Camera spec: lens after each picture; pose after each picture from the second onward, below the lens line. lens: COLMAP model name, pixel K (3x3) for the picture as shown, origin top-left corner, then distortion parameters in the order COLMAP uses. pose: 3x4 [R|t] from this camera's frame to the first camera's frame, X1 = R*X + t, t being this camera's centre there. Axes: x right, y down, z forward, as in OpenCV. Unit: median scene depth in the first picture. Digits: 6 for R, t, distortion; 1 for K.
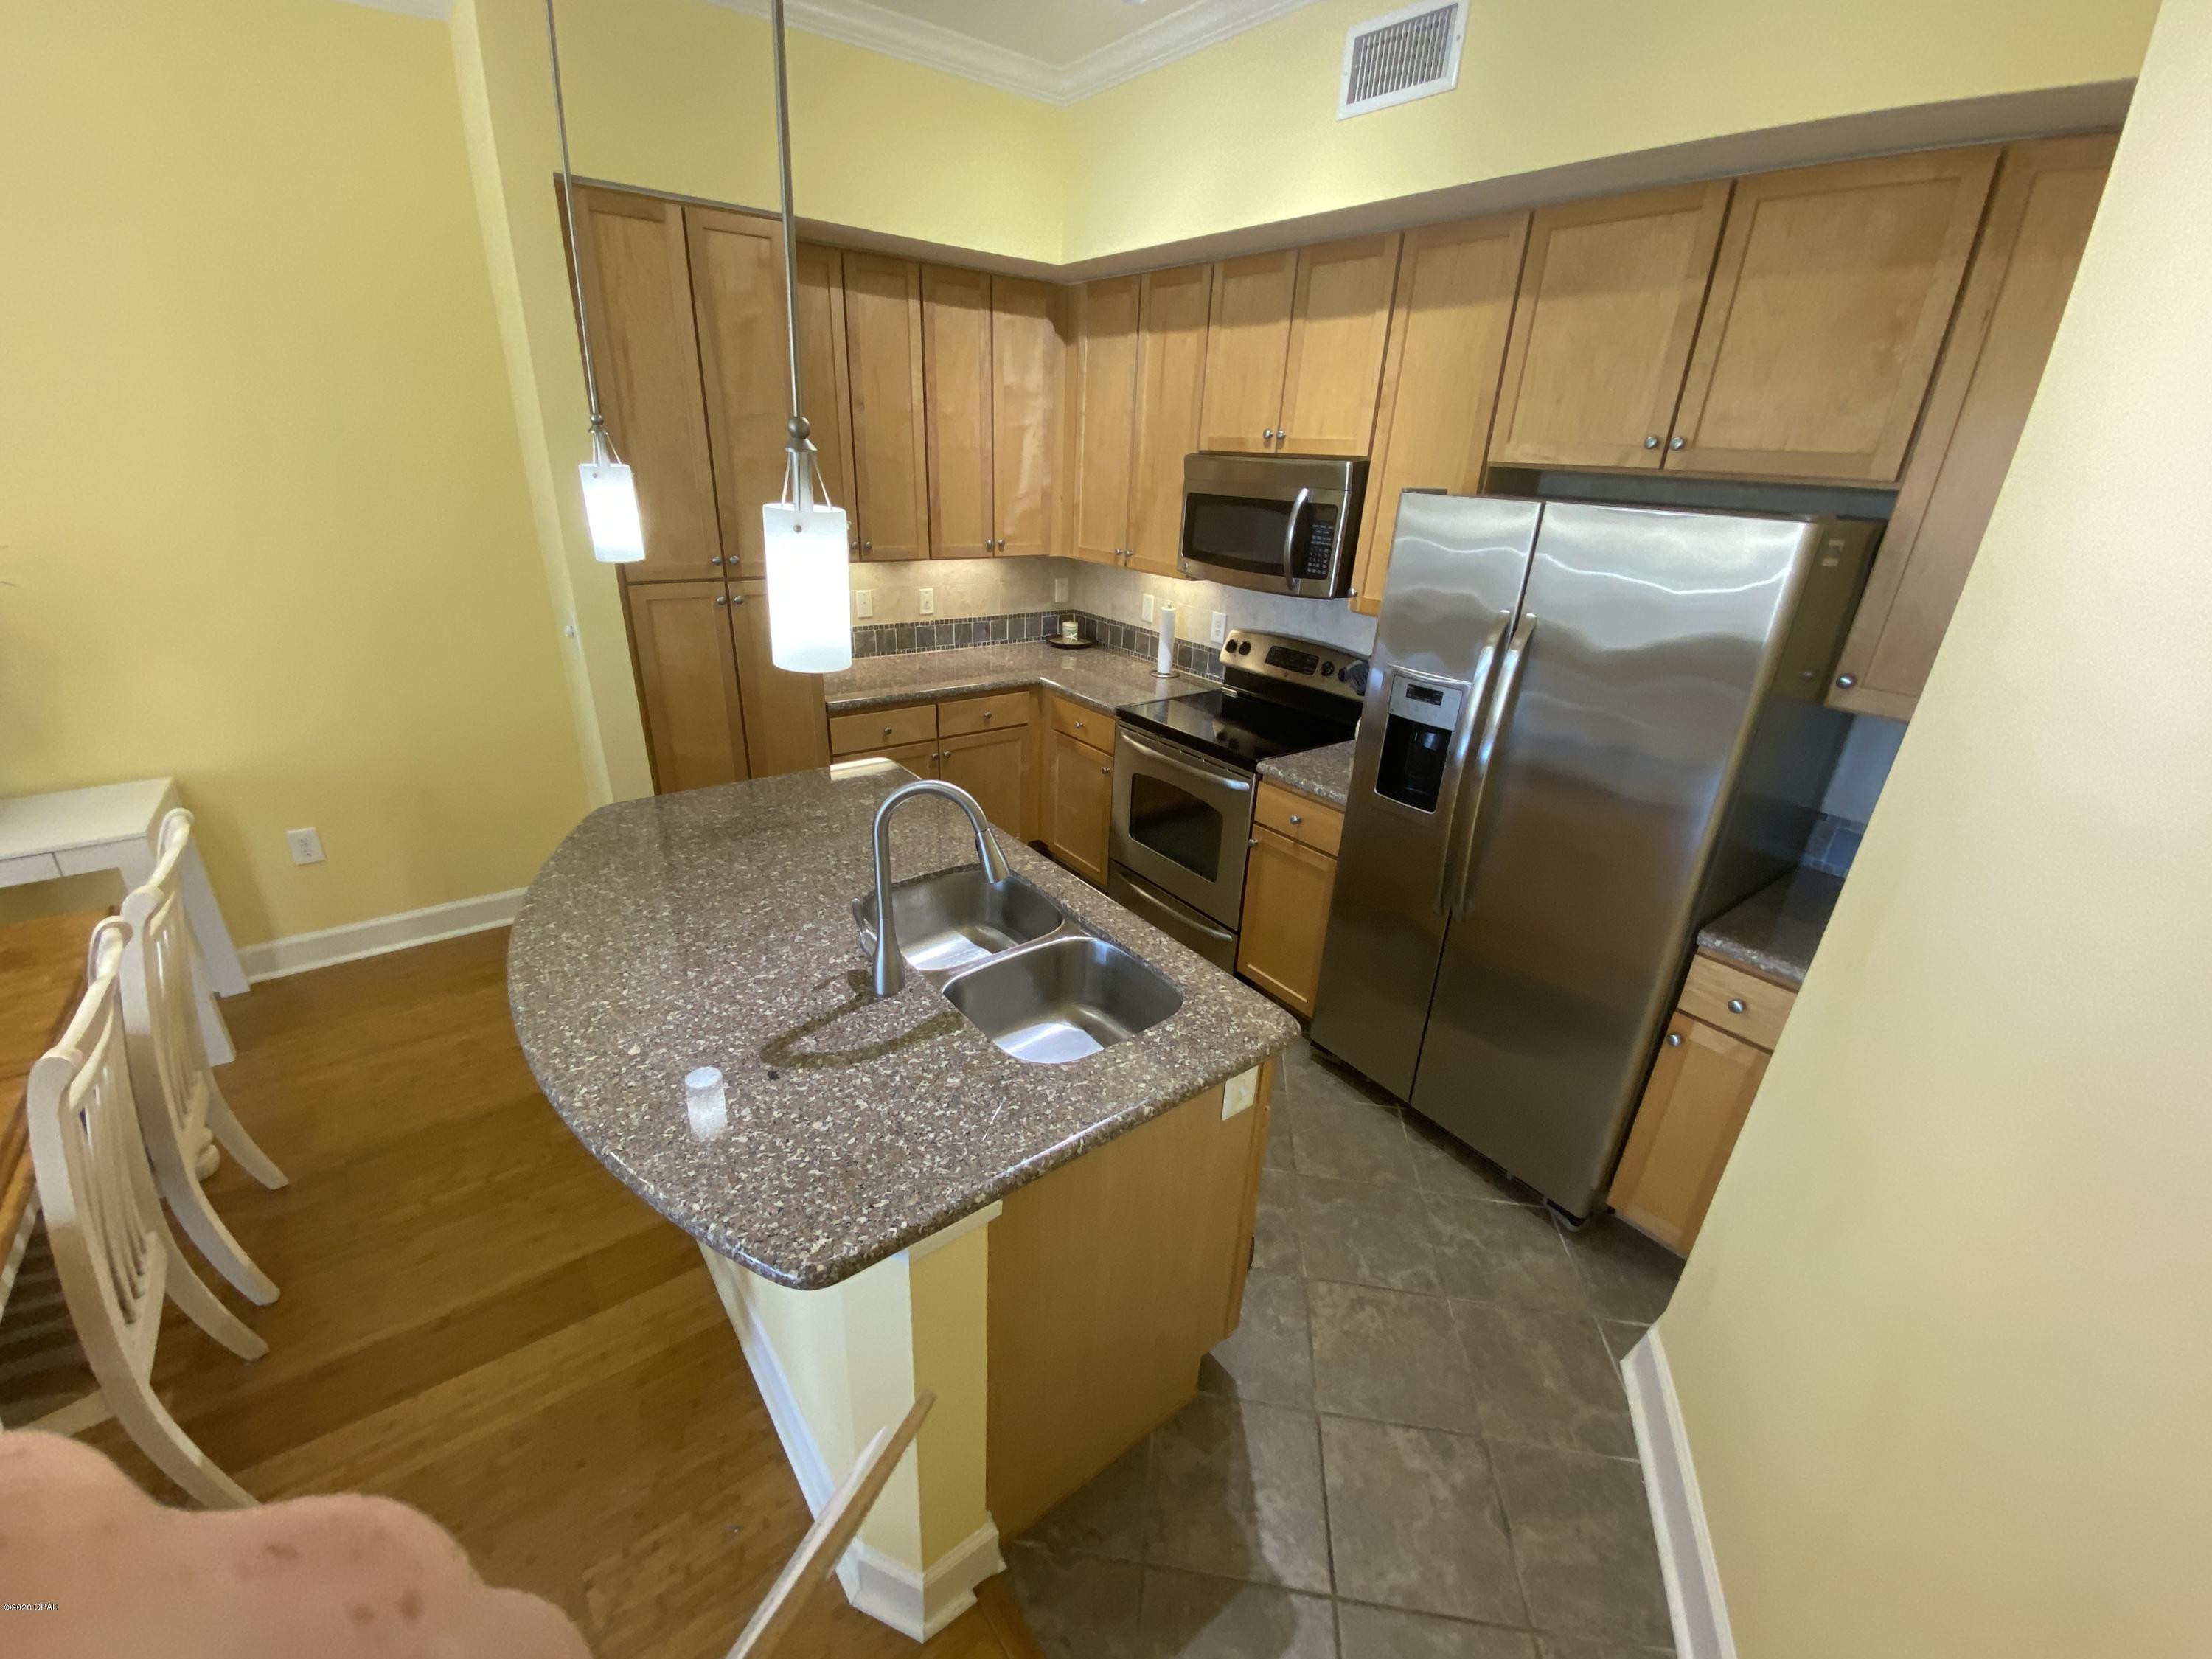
lens RADIAL K [[912.2, 0, 1080.5], [0, 912.2, 834.7], [0, 0, 1]] dist [0.007580, -0.015353]
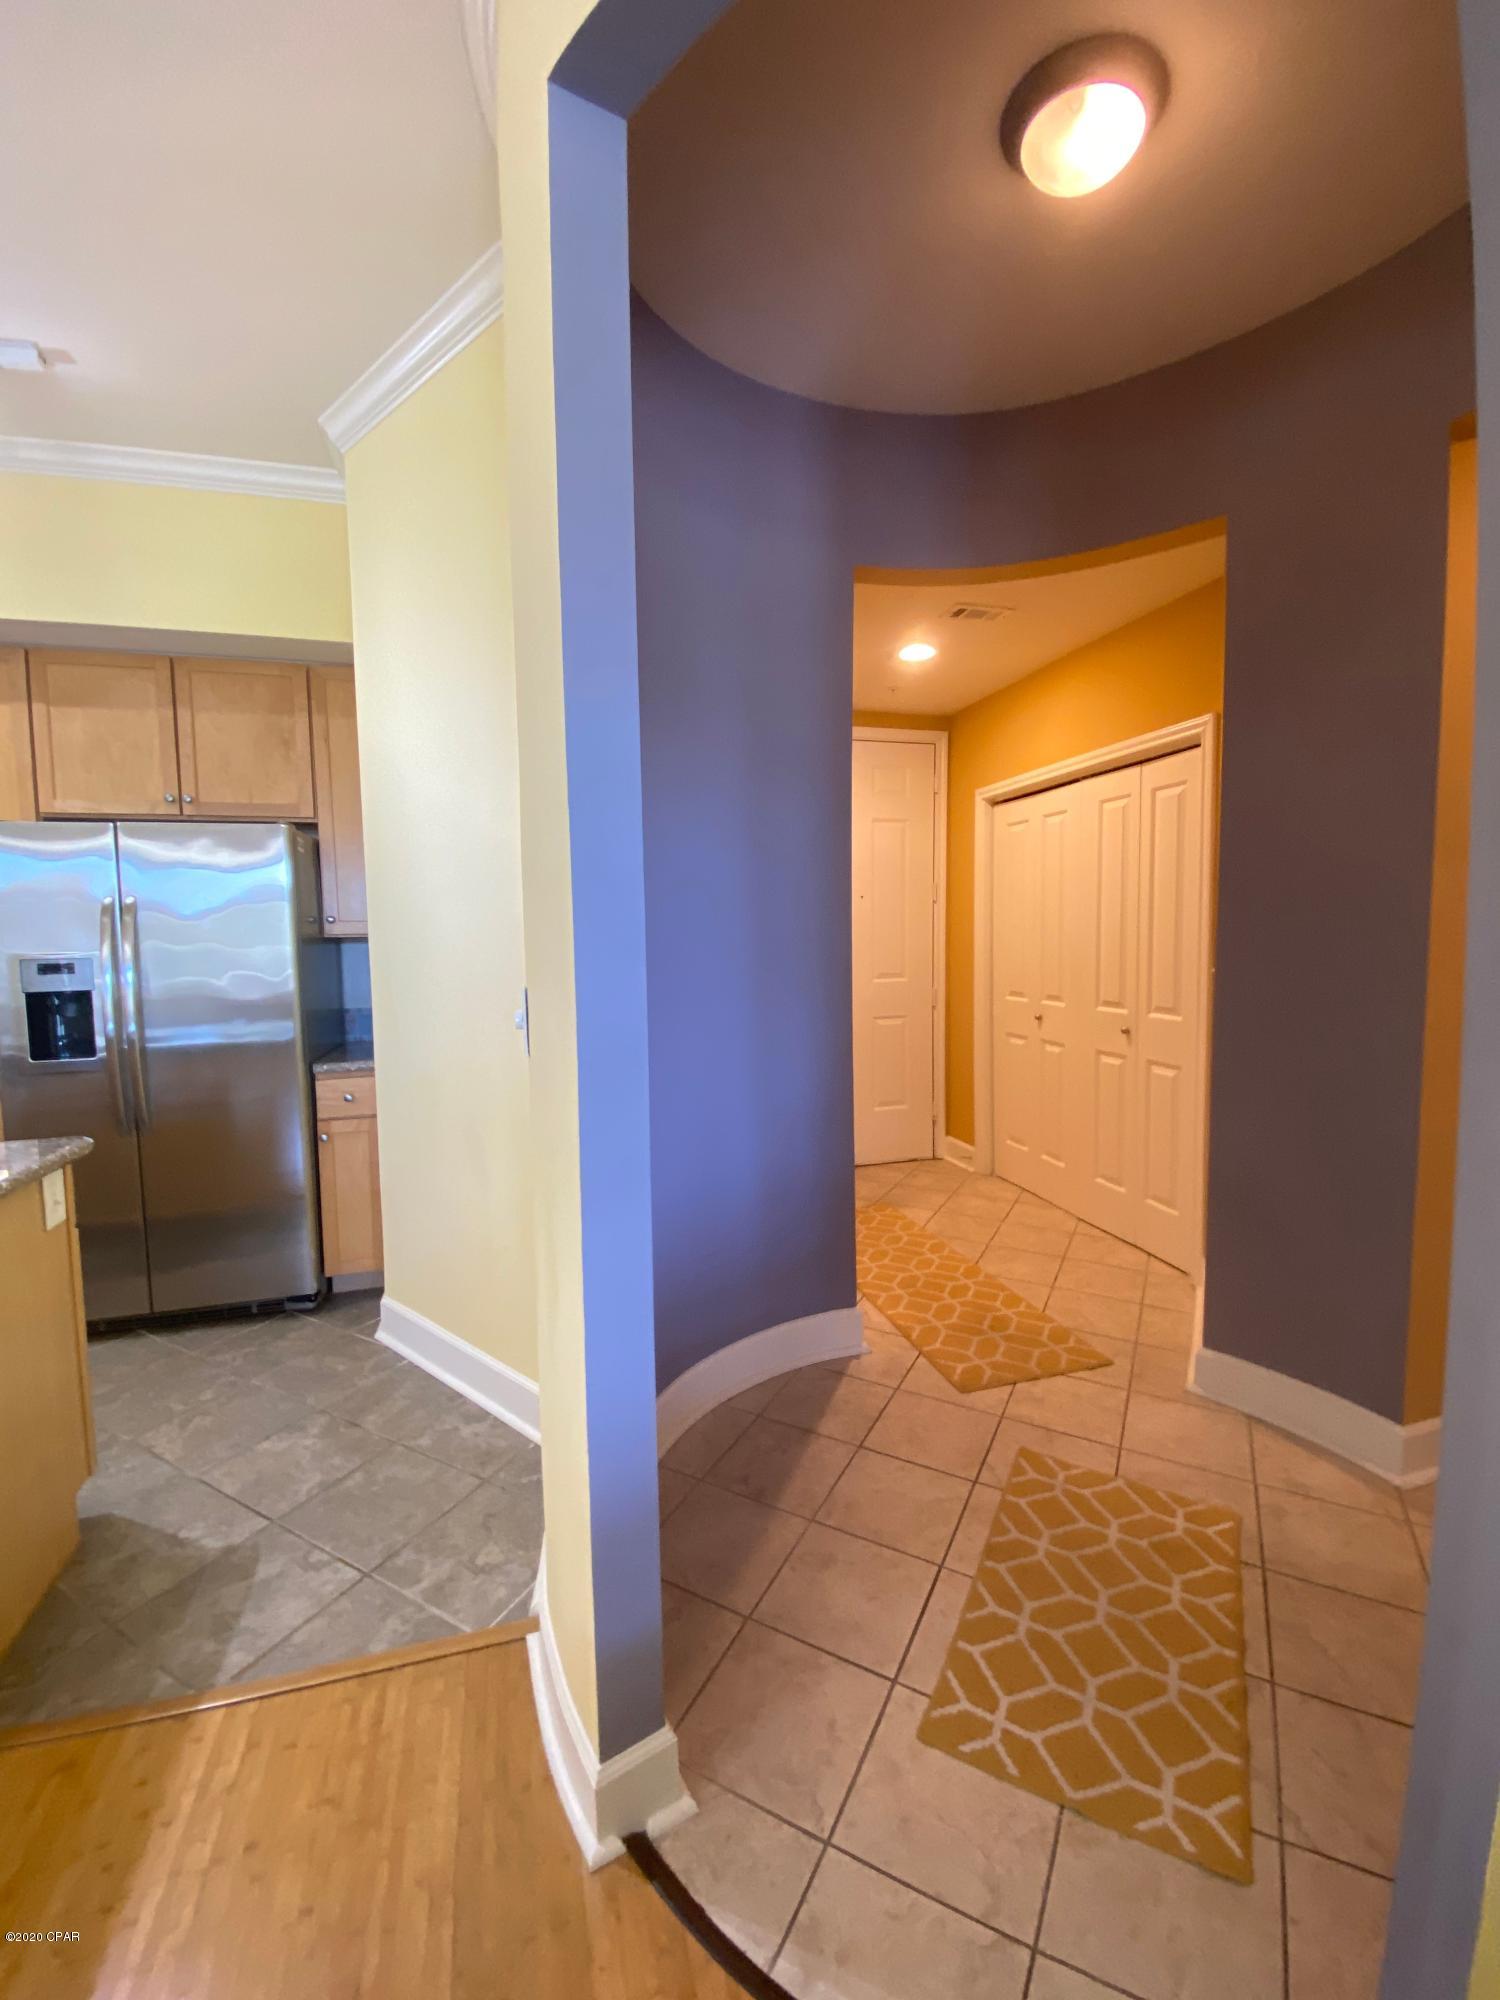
lens RADIAL K [[820.4, 0, 754.1], [0, 820.4, 983.3], [0, 0, 1]] dist [0.031917, -0.023719]
pose [[0.354048, -0.111603, 0.928544, -0.343422], [0.398913, 0.916026, -0.042005, 0.292141], [-0.845883, 0.385280, 0.368837, -0.238897]]
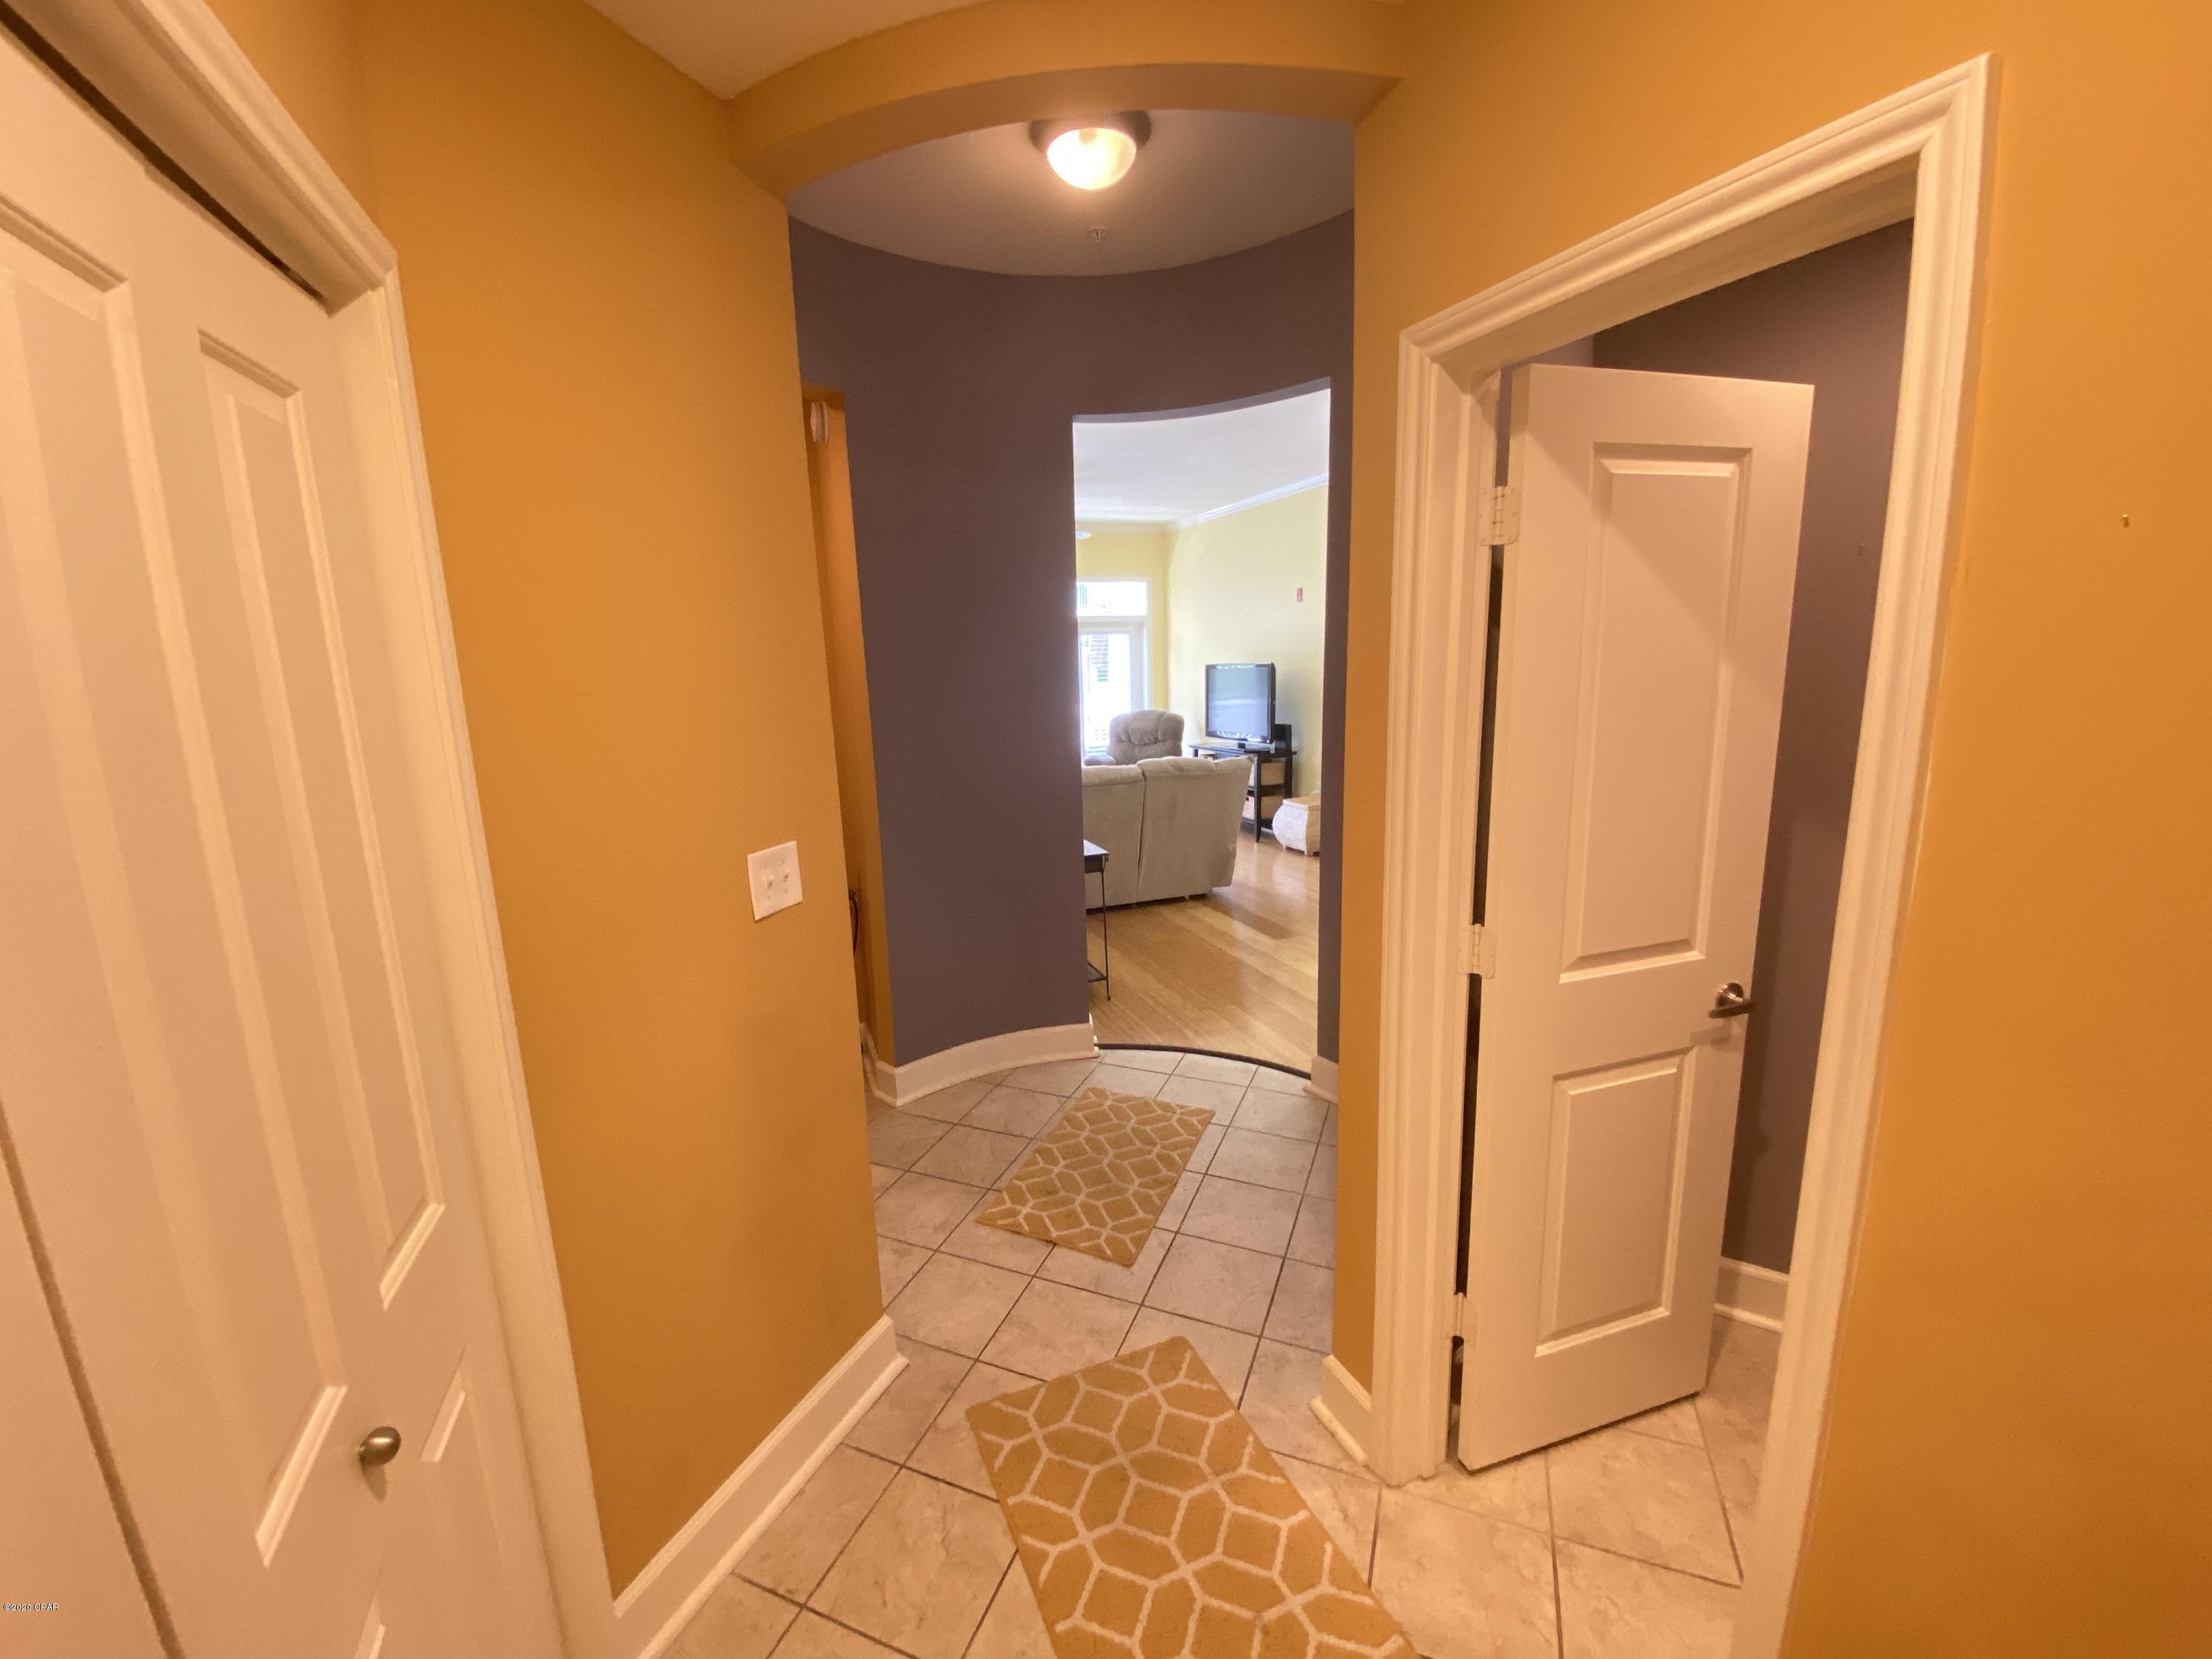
lens RADIAL K [[912.2, 0, 1080.5], [0, 912.2, 834.7], [0, 0, 1]] dist [0.007580, -0.015353]
pose [[-0.267725, 0.159087, -0.950271, 1.569308], [-0.361008, 0.897863, 0.252022, 0.150951], [0.893306, 0.410528, -0.182949, -0.004025]]
